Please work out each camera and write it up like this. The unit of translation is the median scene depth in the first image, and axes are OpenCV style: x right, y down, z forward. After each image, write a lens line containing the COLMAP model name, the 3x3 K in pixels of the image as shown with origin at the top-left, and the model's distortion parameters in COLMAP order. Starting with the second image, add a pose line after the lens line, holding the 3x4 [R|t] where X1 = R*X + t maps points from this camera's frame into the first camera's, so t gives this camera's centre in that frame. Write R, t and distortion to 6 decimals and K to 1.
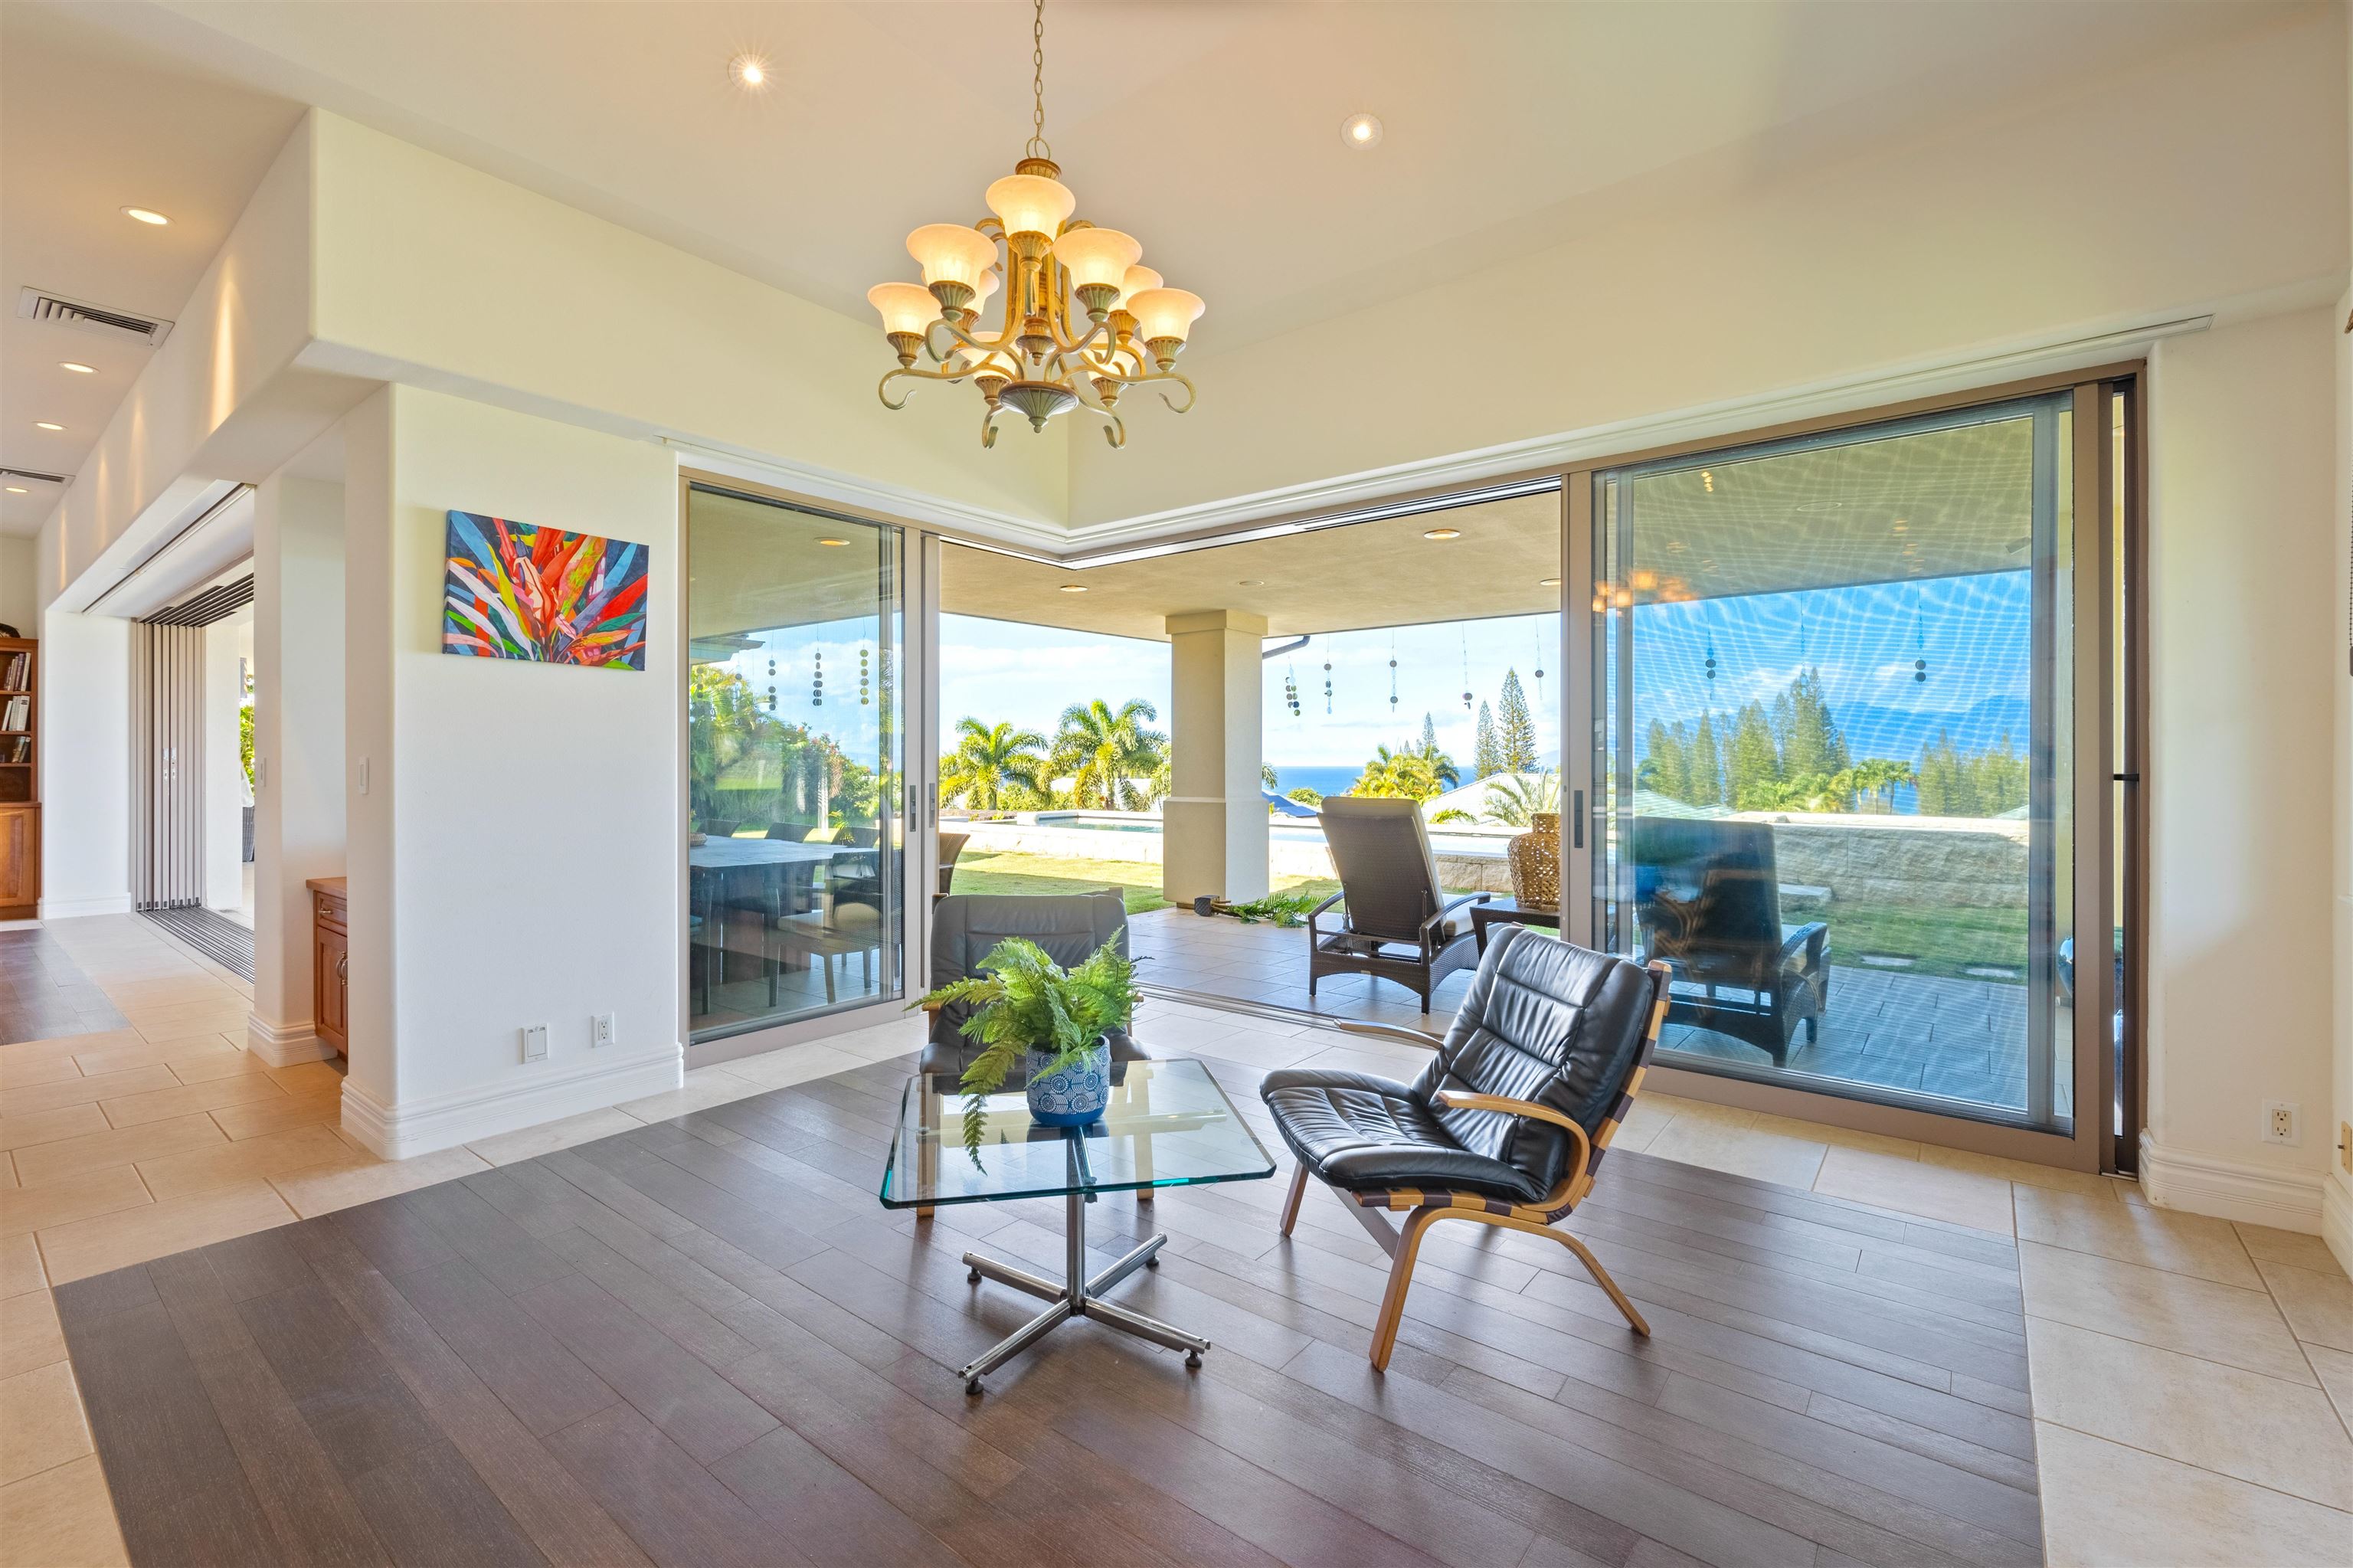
lens RADIAL K [[1019.0, 0, 1179.7], [0, 1019.0, 762.6], [0, 0, 1]] dist [0.000272, 0.000070]
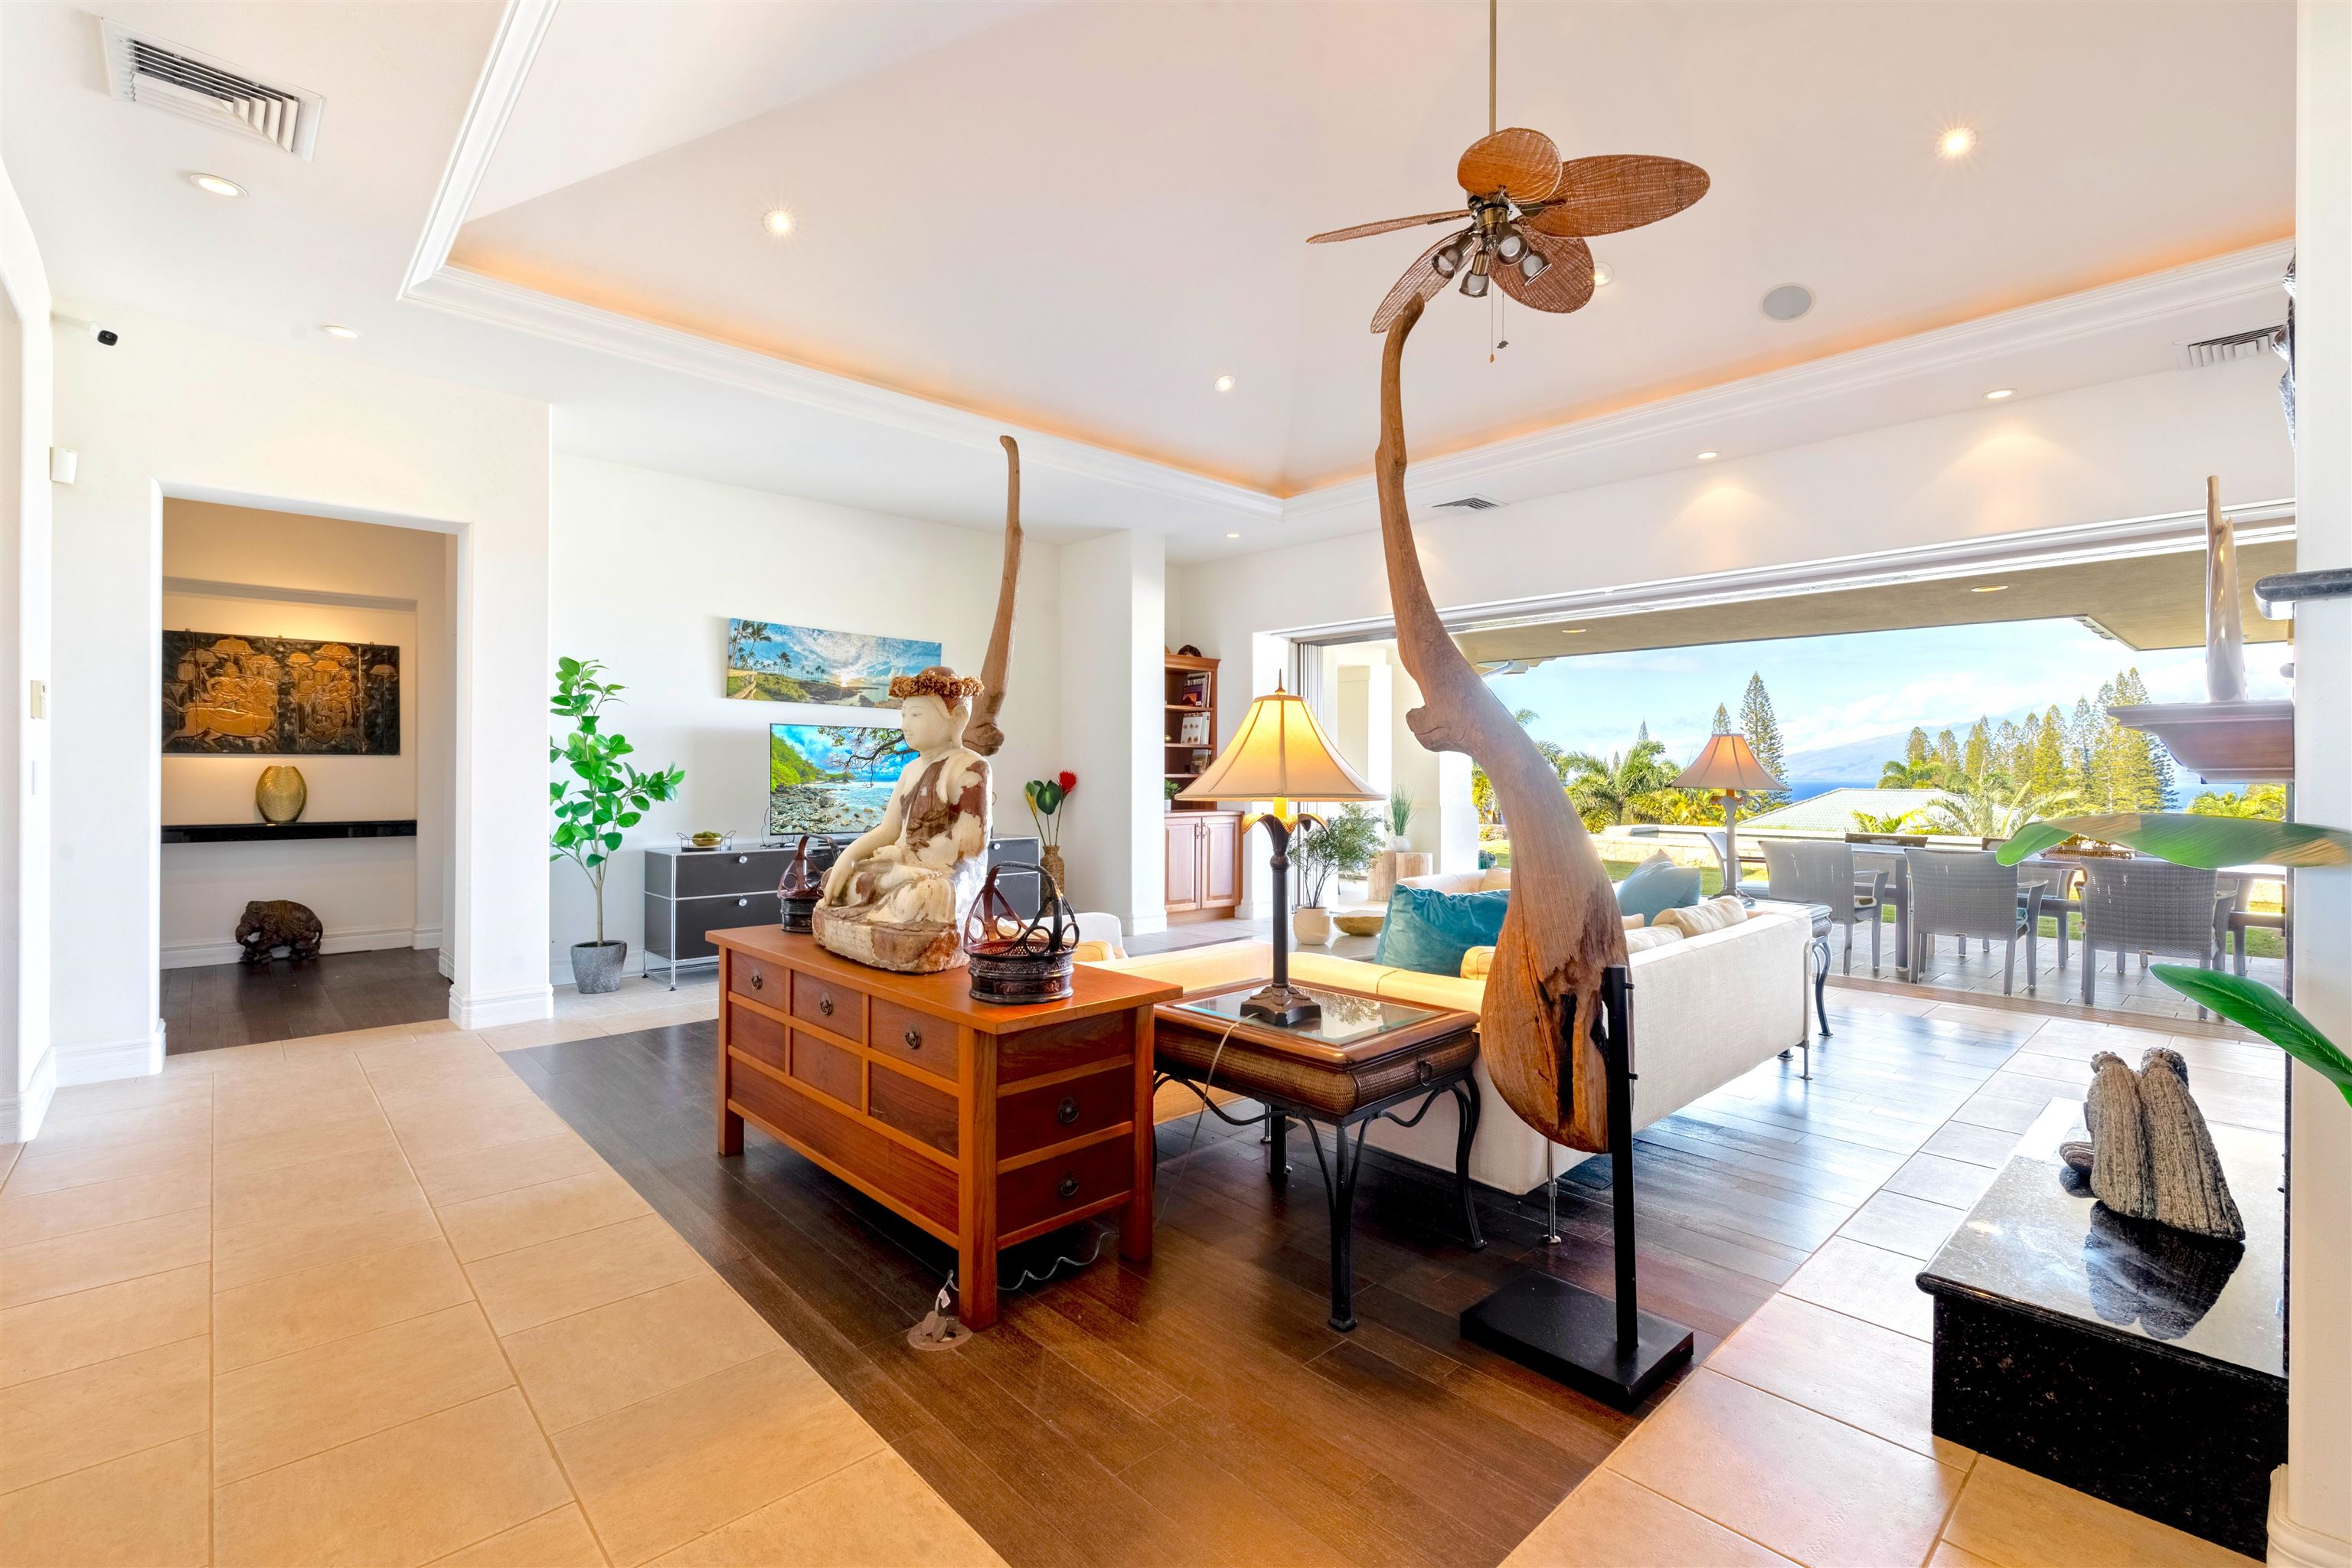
lens RADIAL K [[1034.7, 0, 1188.7], [0, 1034.7, 781.0], [0, 0, 1]] dist [0.000974, -0.000529]
pose [[0.989229, 0.003704, -0.146330, -0.222355], [-0.002667, 0.999970, 0.007282, 0.000124], [0.146352, -0.006813, 0.989209, -0.019894]]
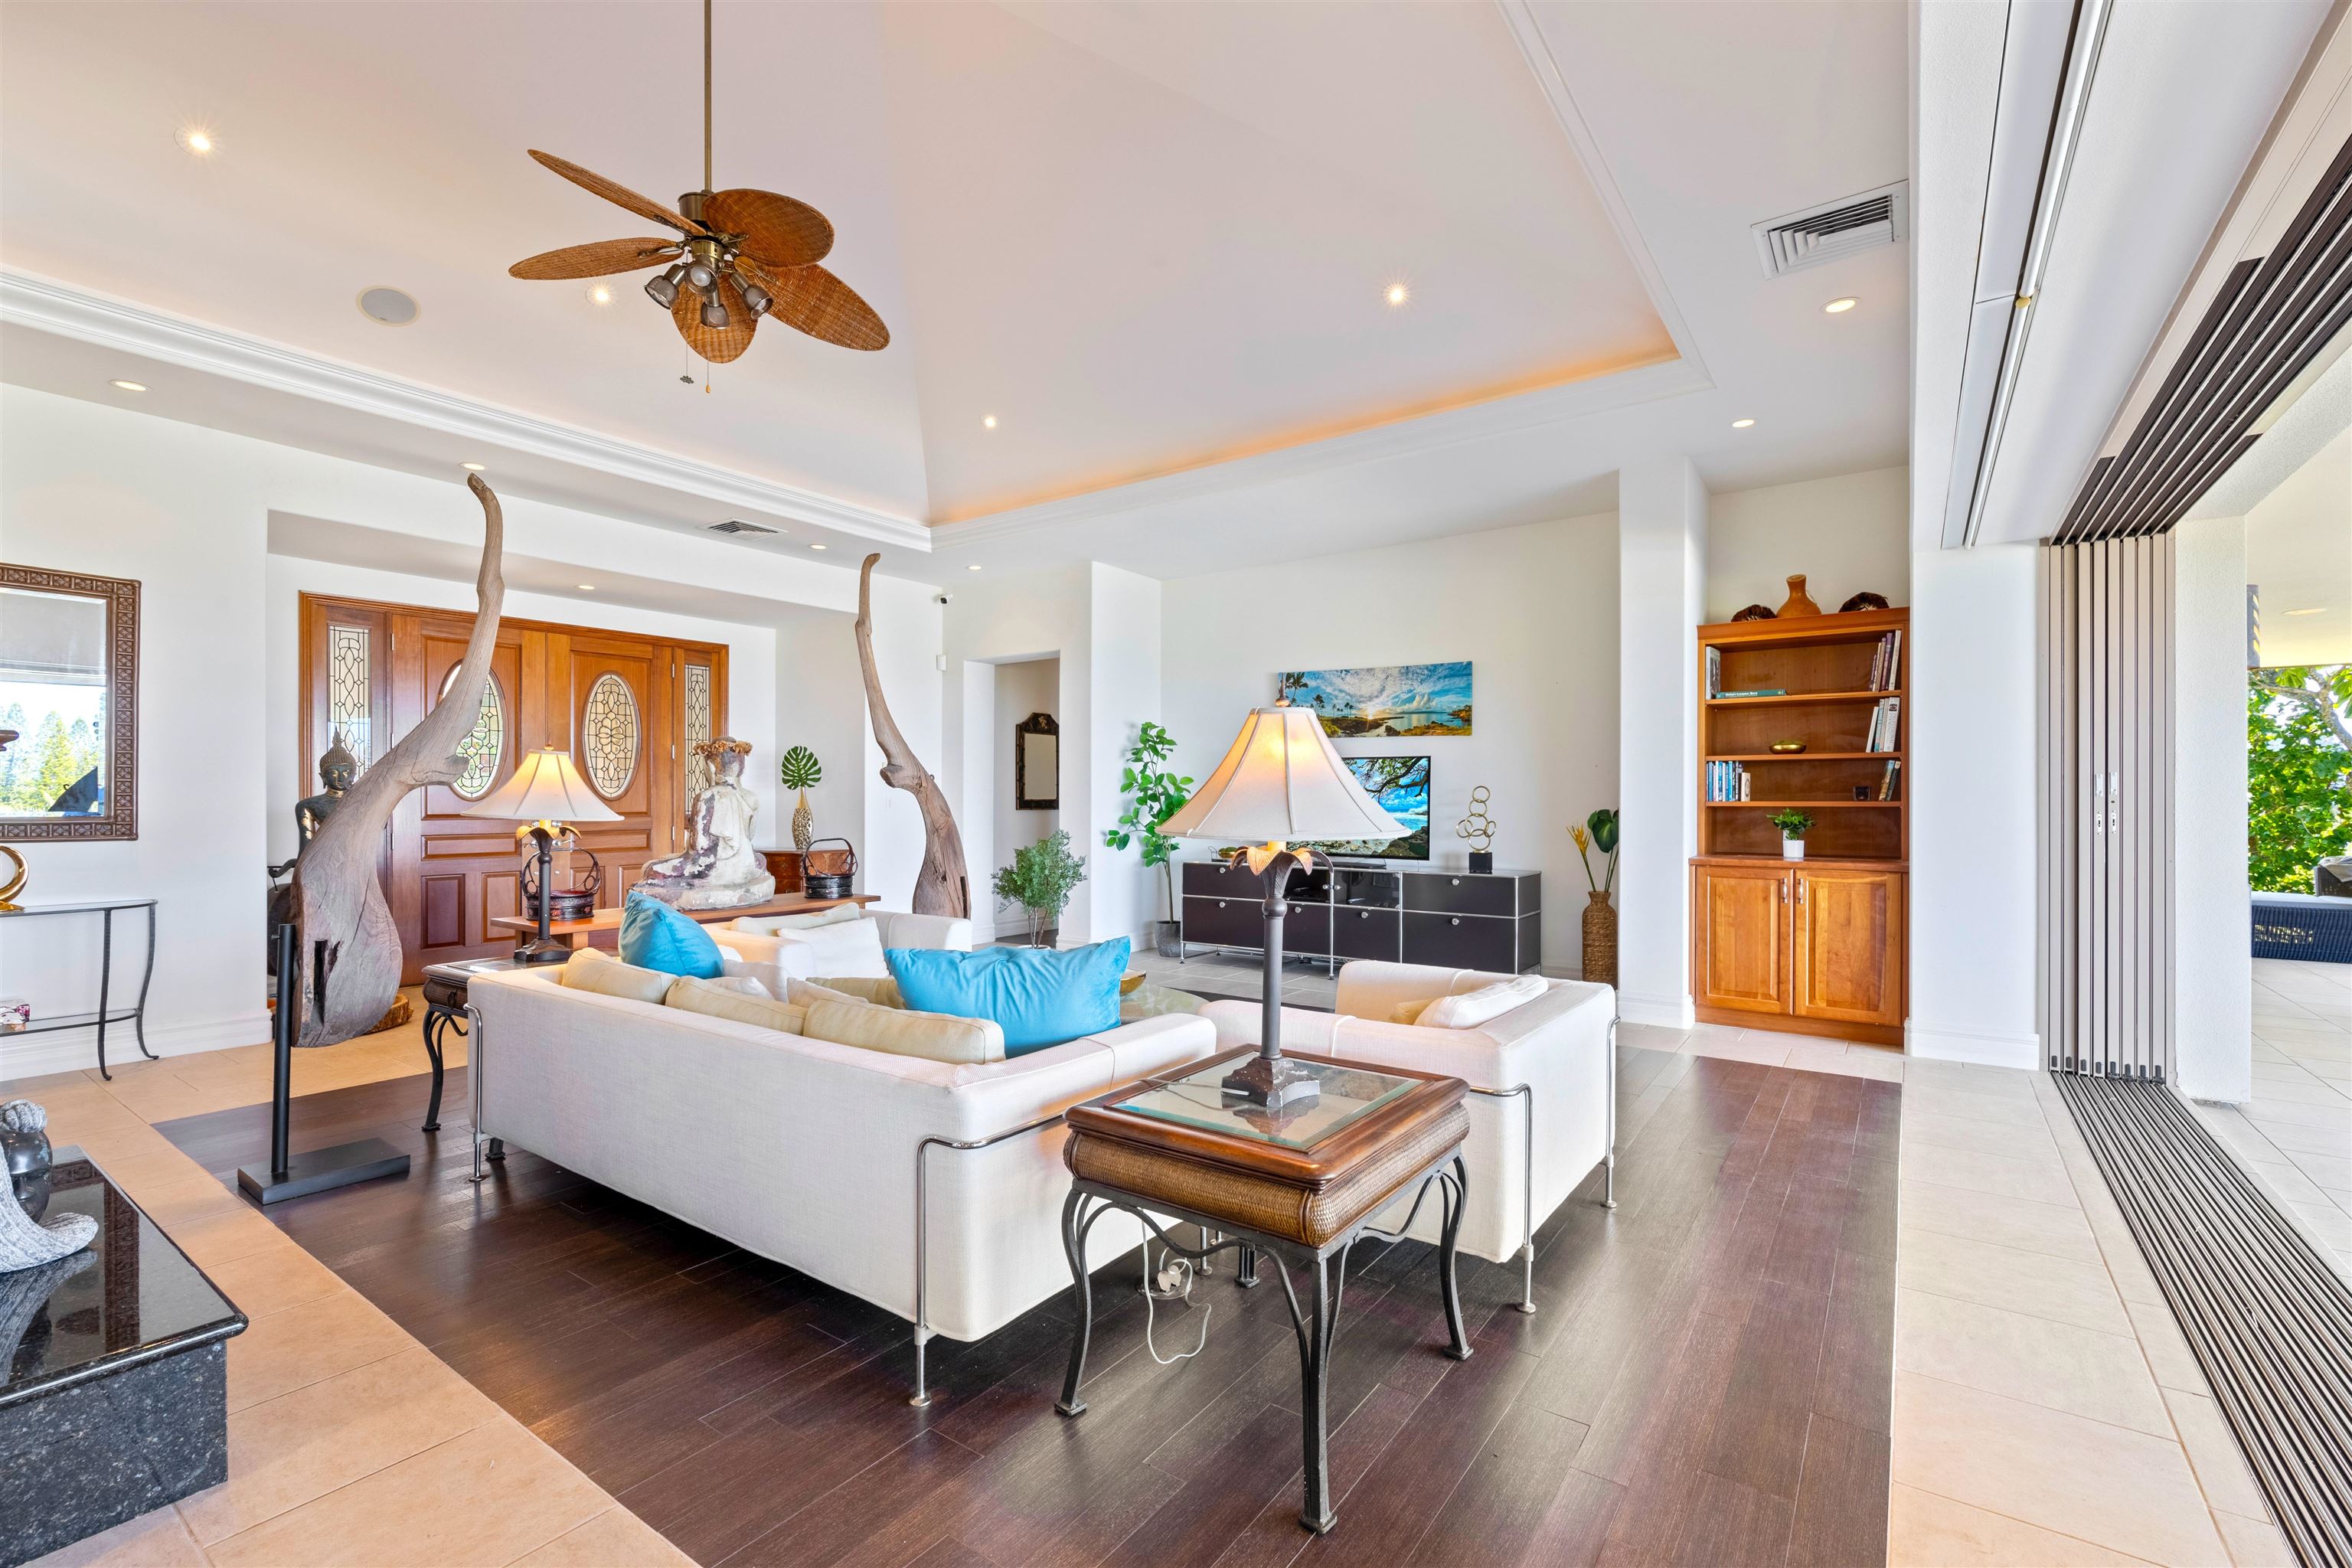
lens RADIAL K [[1016.3, 0, 1182.0], [0, 1016.3, 797.2], [0, 0, 1]] dist [-0.006128, -0.000351]
pose [[0.047387, -0.001973, -0.998875, -0.114859], [-0.000857, 0.999998, -0.002016, -0.000085], [0.998876, 0.000952, 0.047385, 0.116354]]
